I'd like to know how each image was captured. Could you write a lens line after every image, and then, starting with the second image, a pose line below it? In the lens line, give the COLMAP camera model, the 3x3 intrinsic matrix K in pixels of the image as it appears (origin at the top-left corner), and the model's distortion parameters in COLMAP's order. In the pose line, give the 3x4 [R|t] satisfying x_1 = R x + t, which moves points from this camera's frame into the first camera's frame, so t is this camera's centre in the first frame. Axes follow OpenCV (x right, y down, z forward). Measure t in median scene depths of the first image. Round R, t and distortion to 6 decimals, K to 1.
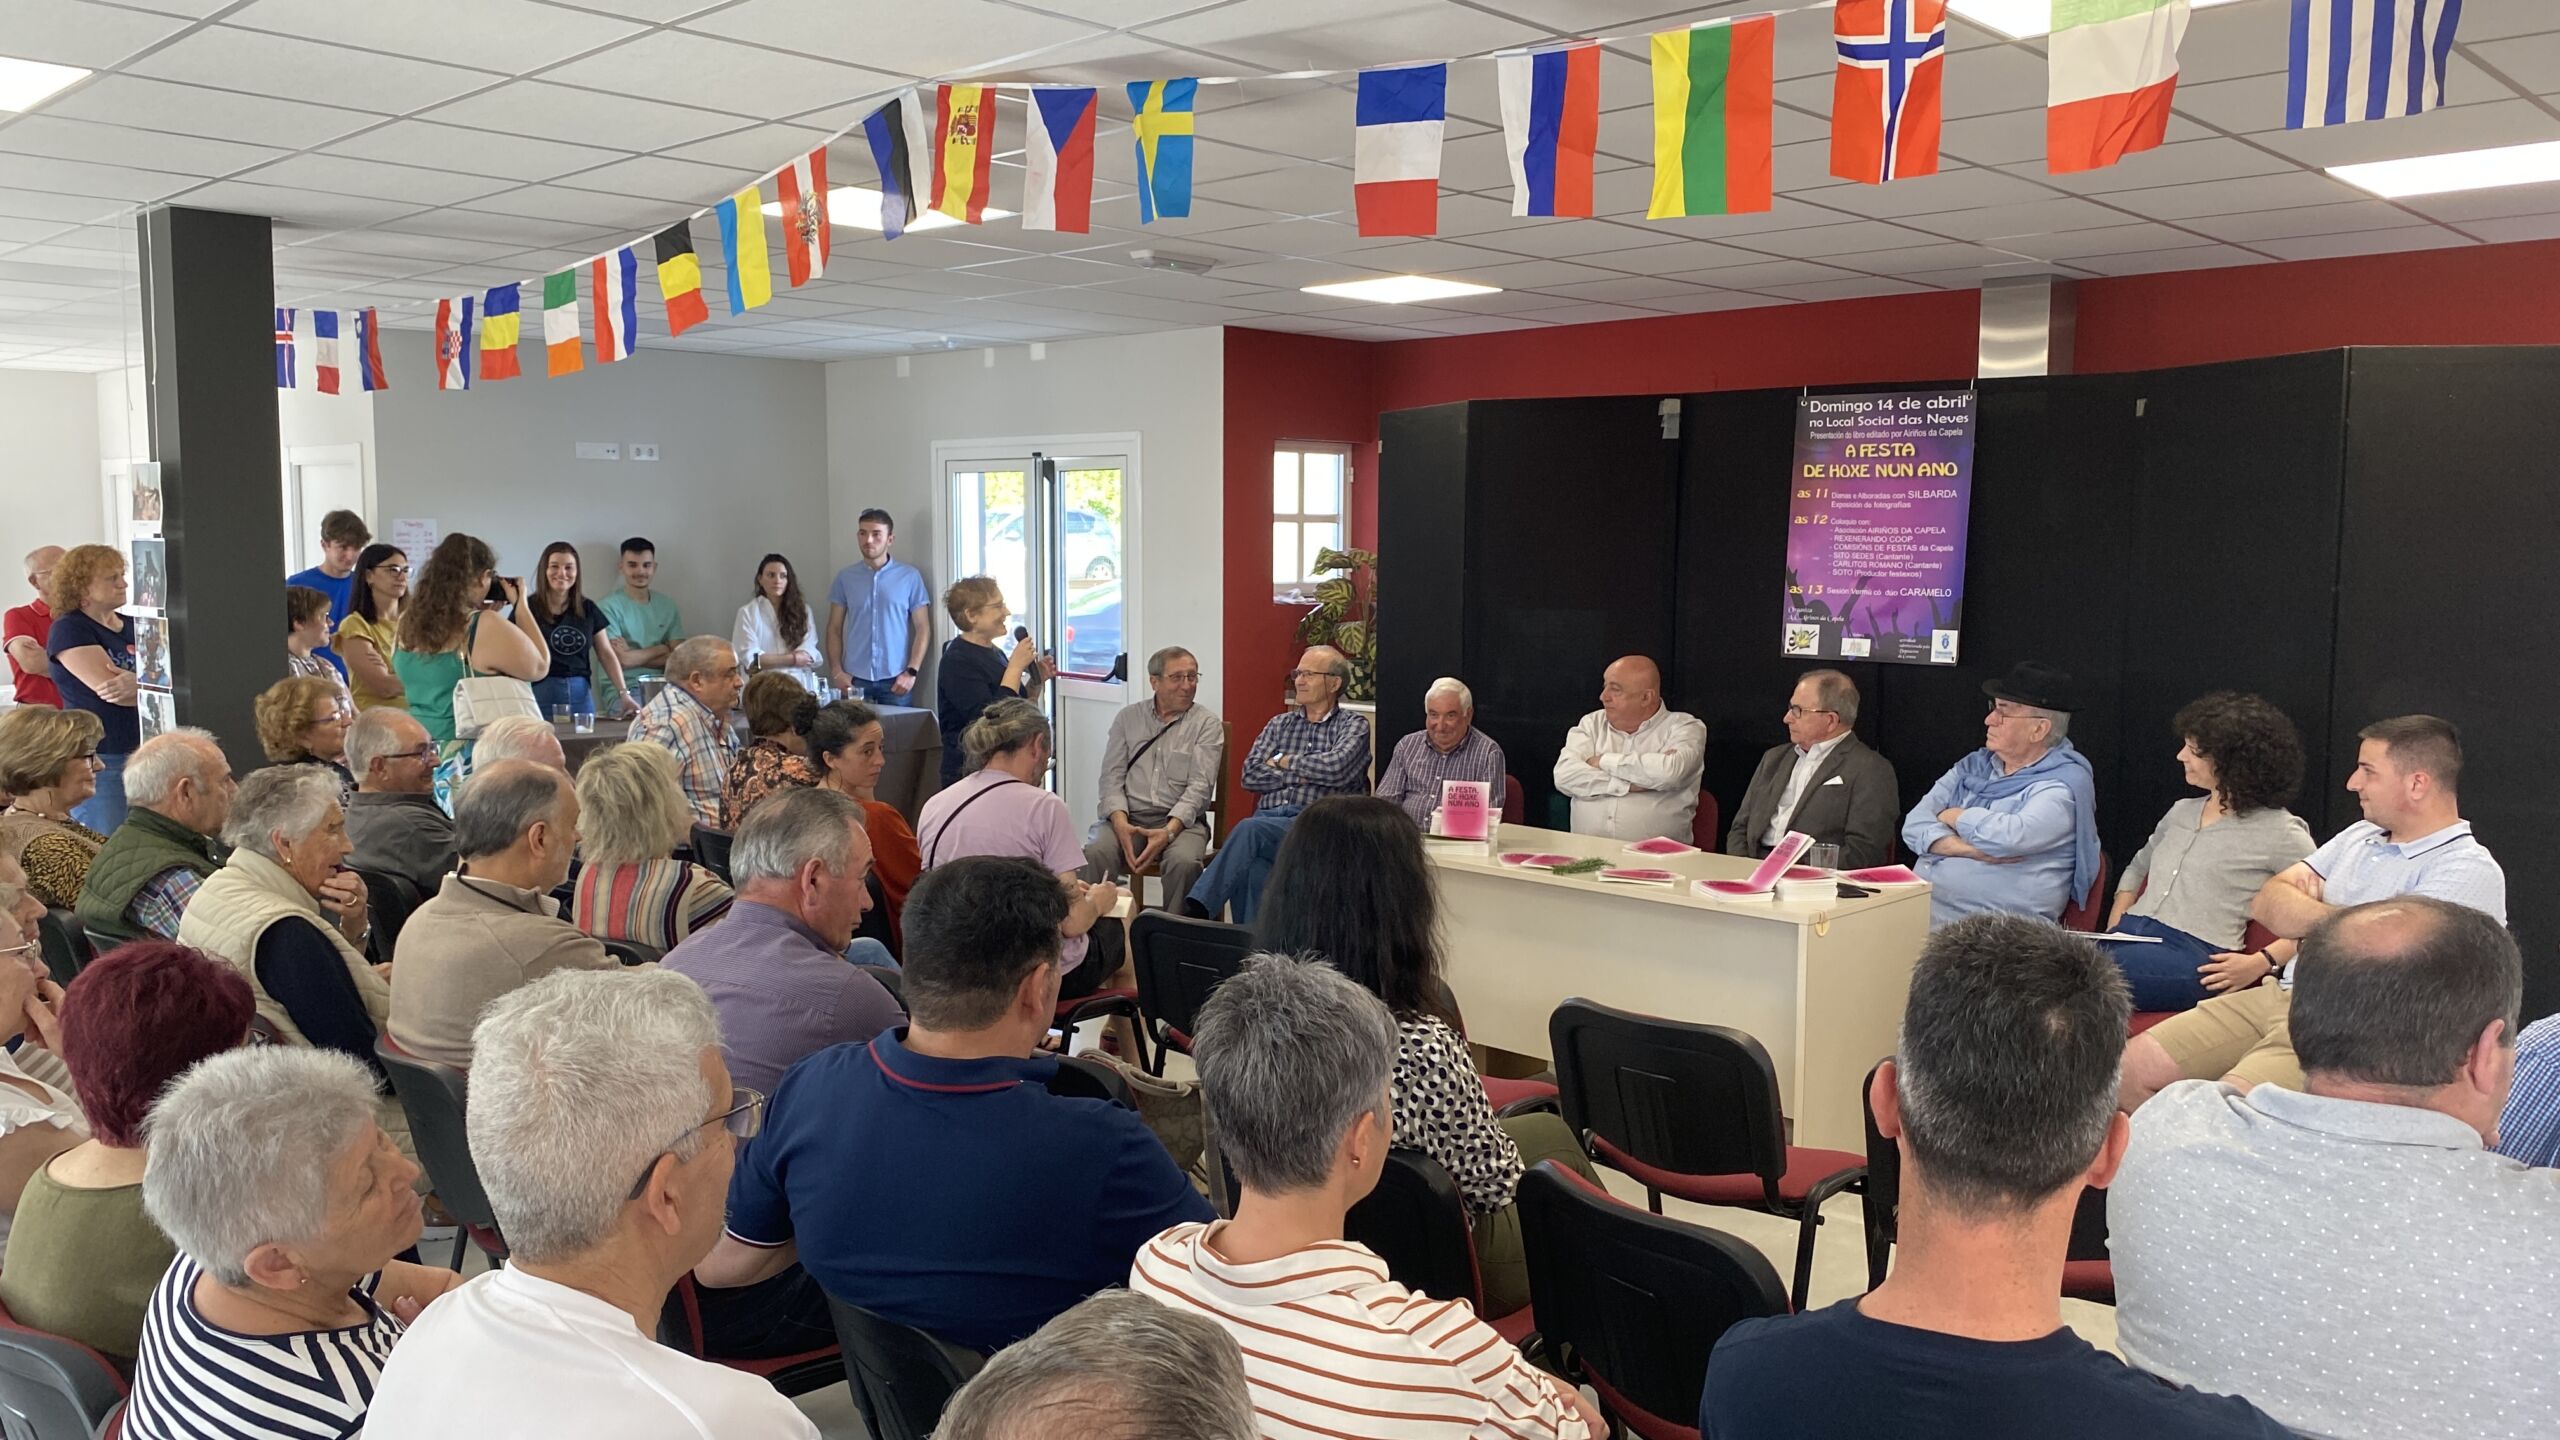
lens RADIAL K [[1943.9, 0, 1264.9], [0, 1943.9, 722.1], [0, 0, 1]] dist [0.183479, -0.502355]
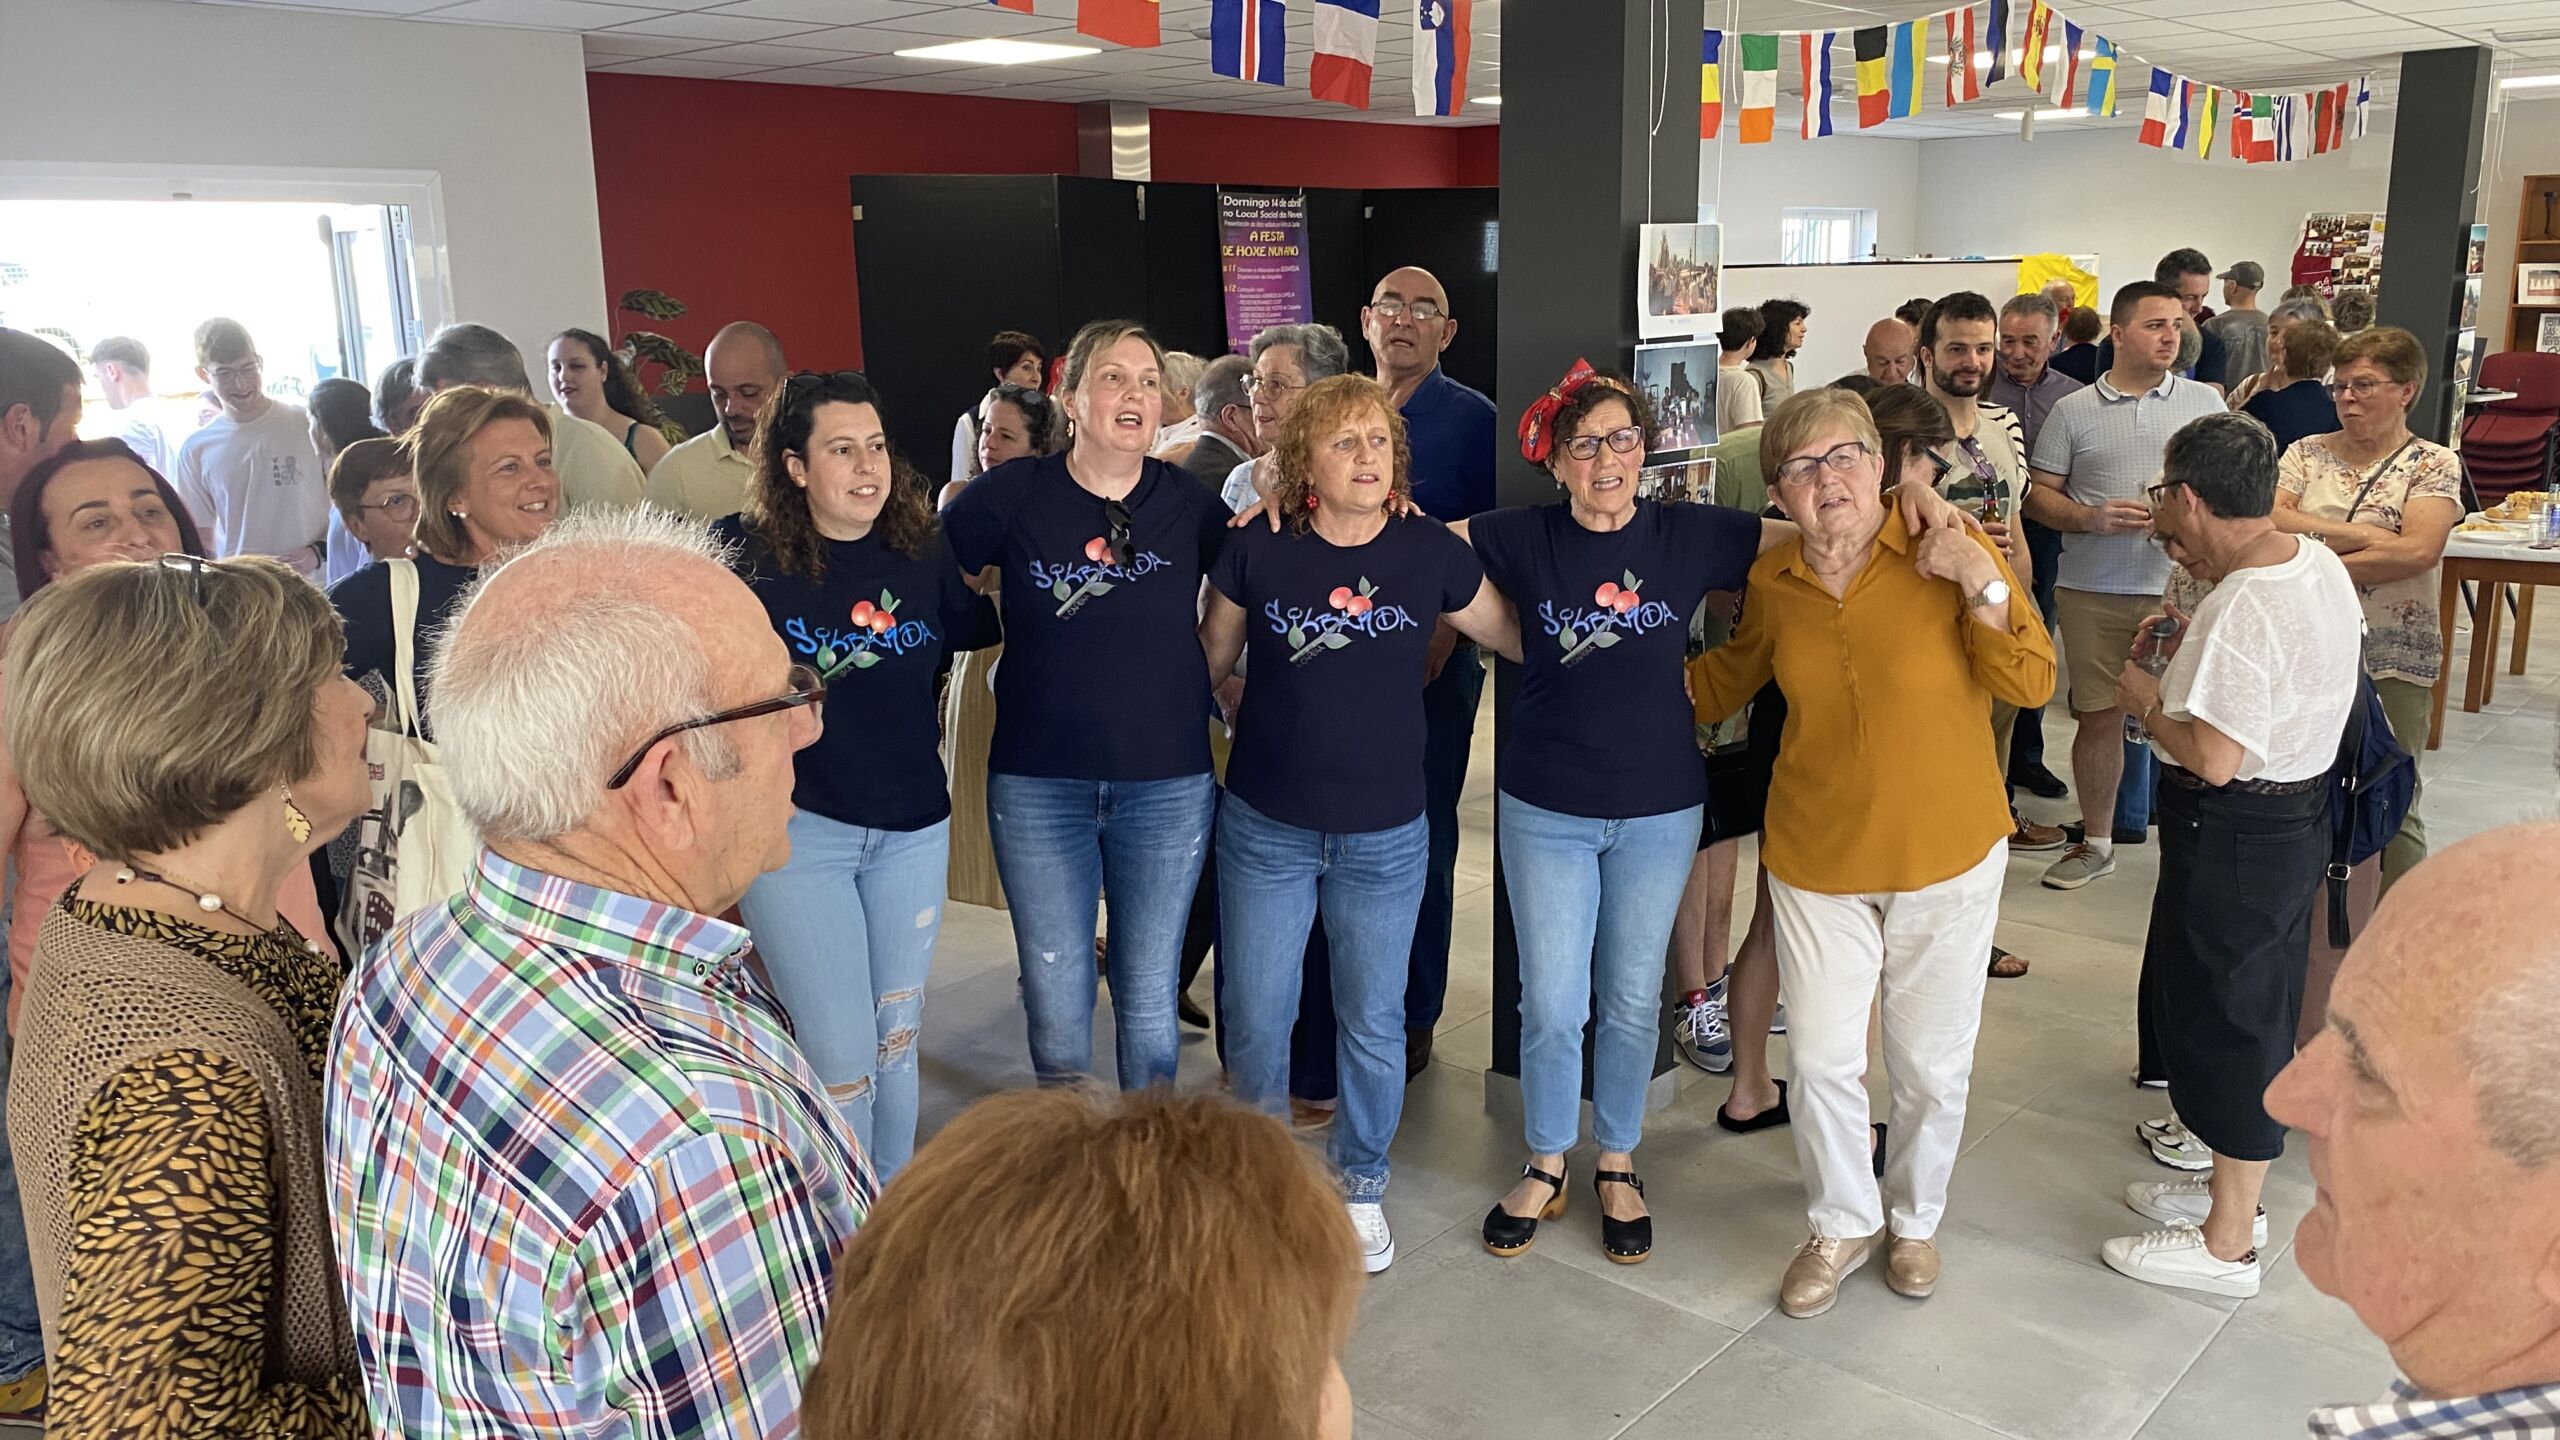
lens RADIAL K [[1943.9, 0, 1264.9], [0, 1943.9, 722.1], [0, 0, 1]] dist [0.183479, -0.502355]
pose [[0.000606, -0.227051, 0.973883, -1.107695], [0.118118, 0.967082, 0.225391, -0.117704], [-0.992999, 0.114897, 0.027405, 0.996000]]
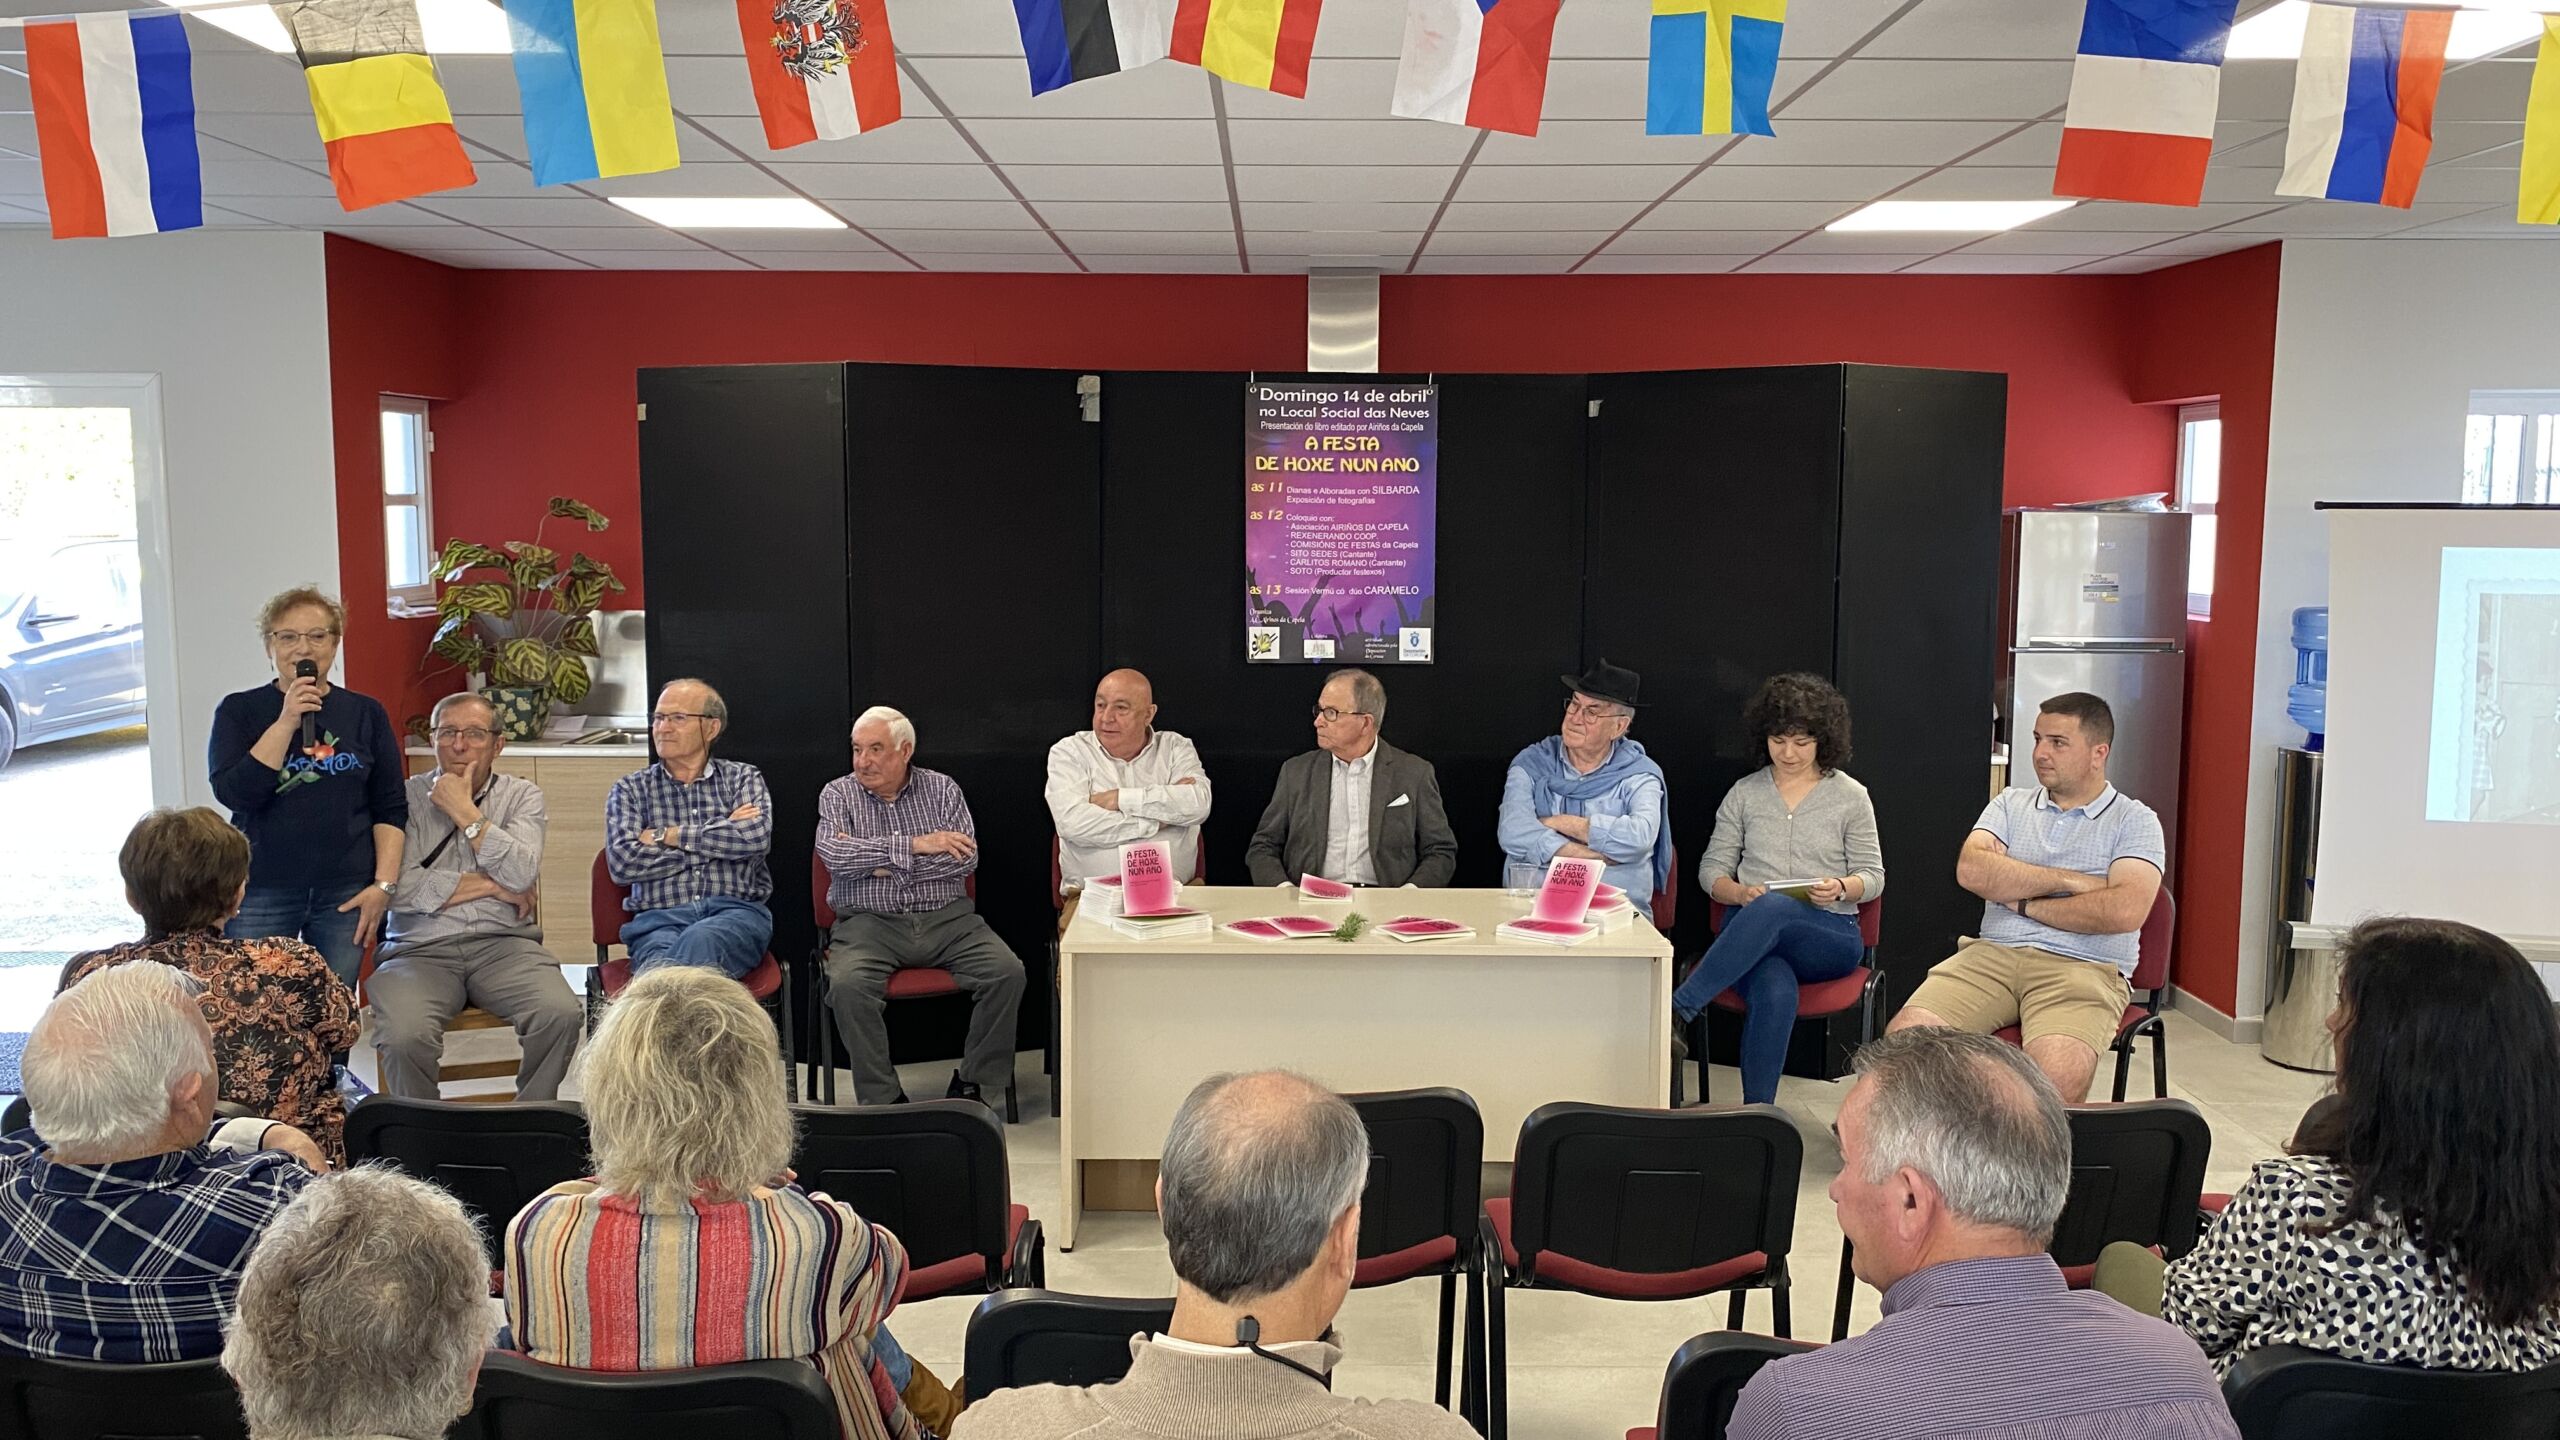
lens RADIAL K [[1943.9, 0, 1264.9], [0, 1943.9, 722.1], [0, 0, 1]] dist [0.183479, -0.502355]
pose [[0.731162, -0.080354, 0.677455, -0.367777], [0.065196, 0.996724, 0.047859, -0.050181], [-0.679081, 0.009175, 0.734006, 0.327116]]
